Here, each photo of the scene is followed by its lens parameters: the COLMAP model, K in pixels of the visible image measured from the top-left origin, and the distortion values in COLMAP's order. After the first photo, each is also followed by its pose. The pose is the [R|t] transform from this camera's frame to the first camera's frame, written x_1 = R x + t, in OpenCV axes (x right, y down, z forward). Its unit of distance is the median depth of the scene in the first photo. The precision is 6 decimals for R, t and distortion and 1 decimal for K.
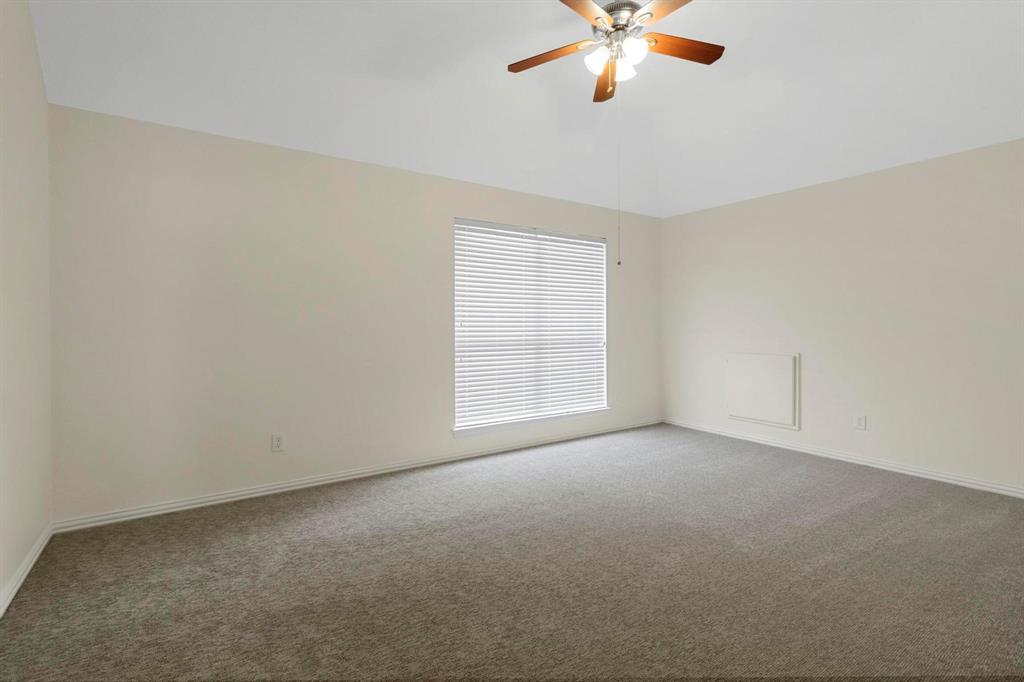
lens RADIAL K [[480.2, 0, 510.0], [0, 480.2, 330.8], [0, 0, 1]] dist [0.000109, -0.000424]
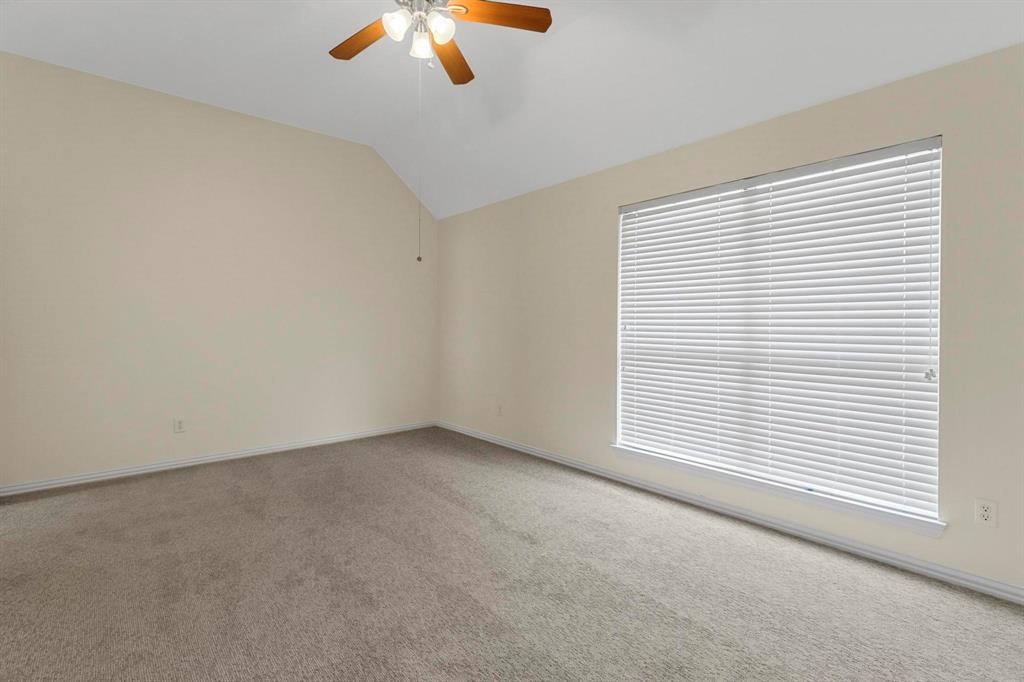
lens RADIAL K [[480.2, 0, 510.0], [0, 480.2, 330.8], [0, 0, 1]] dist [0.000109, -0.000424]
pose [[0.098380, 0.012995, -0.995064, 0.860629], [-0.017259, 0.999787, 0.011350, -0.016275], [0.994999, 0.016057, 0.098583, 0.816269]]
